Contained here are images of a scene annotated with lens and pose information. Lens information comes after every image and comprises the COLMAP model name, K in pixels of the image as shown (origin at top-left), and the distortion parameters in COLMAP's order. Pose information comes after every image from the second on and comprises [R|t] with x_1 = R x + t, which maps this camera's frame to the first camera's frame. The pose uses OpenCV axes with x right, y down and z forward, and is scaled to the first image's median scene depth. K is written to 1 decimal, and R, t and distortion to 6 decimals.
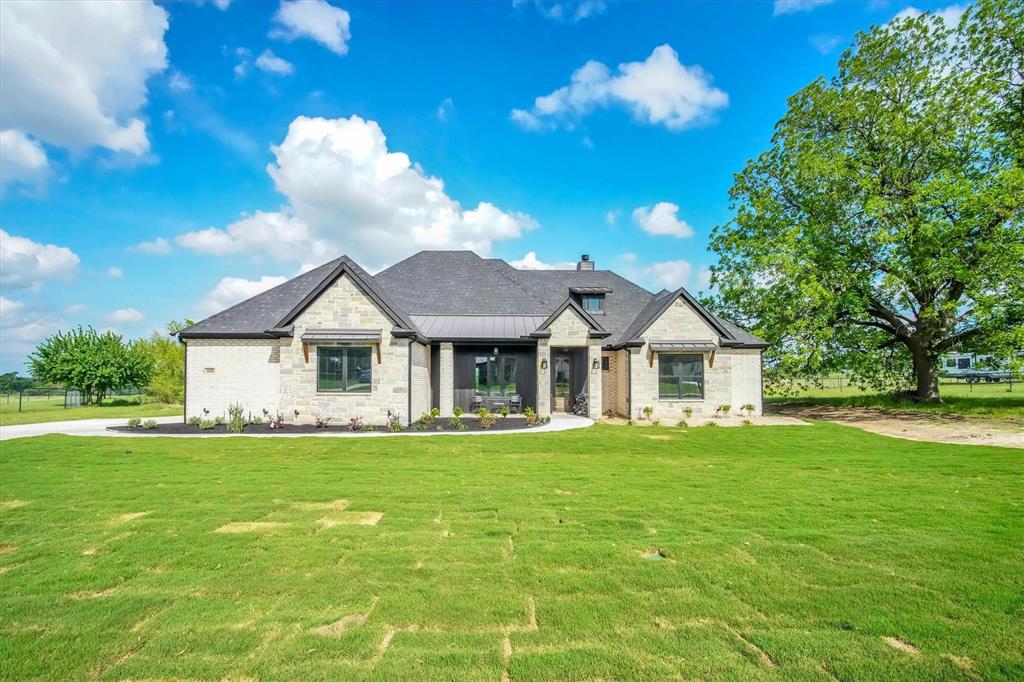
lens RADIAL K [[477.2, 0, 491.7], [0, 477.2, 370.7], [0, 0, 1]] dist [0.002204, 0.003624]
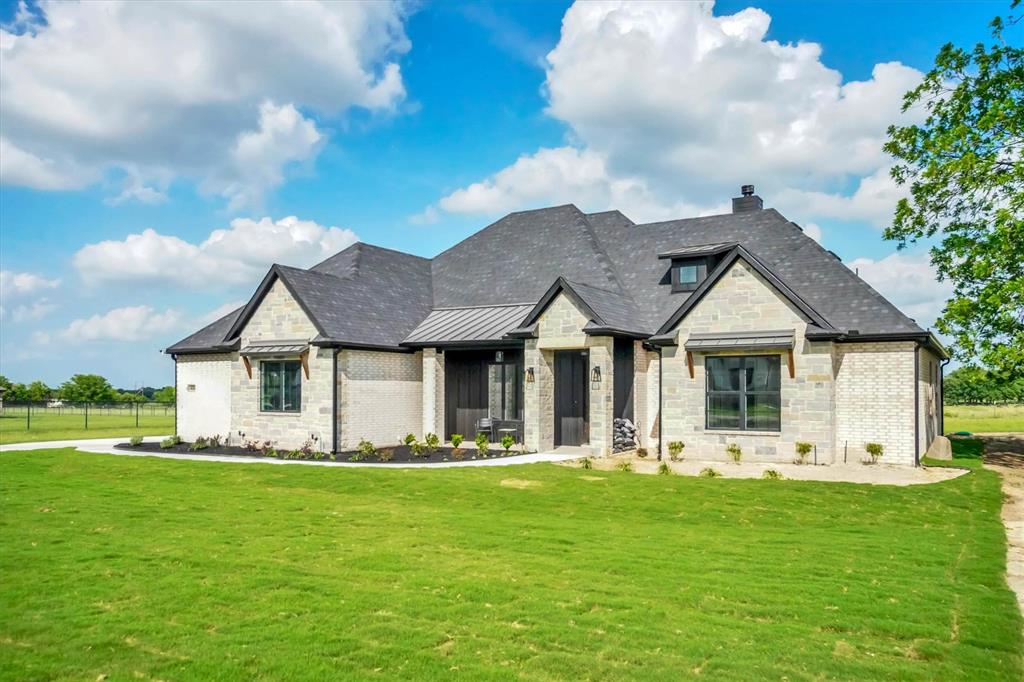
lens RADIAL K [[784.4, 0, 516.2], [0, 784.4, 345.9], [0, 0, 1]] dist [0.008778, 0.001497]
pose [[0.844571, -0.029962, -0.534605, 0.707849], [0.015082, 0.999368, -0.032184, -0.019836], [0.535231, 0.019119, 0.844489, 0.010616]]
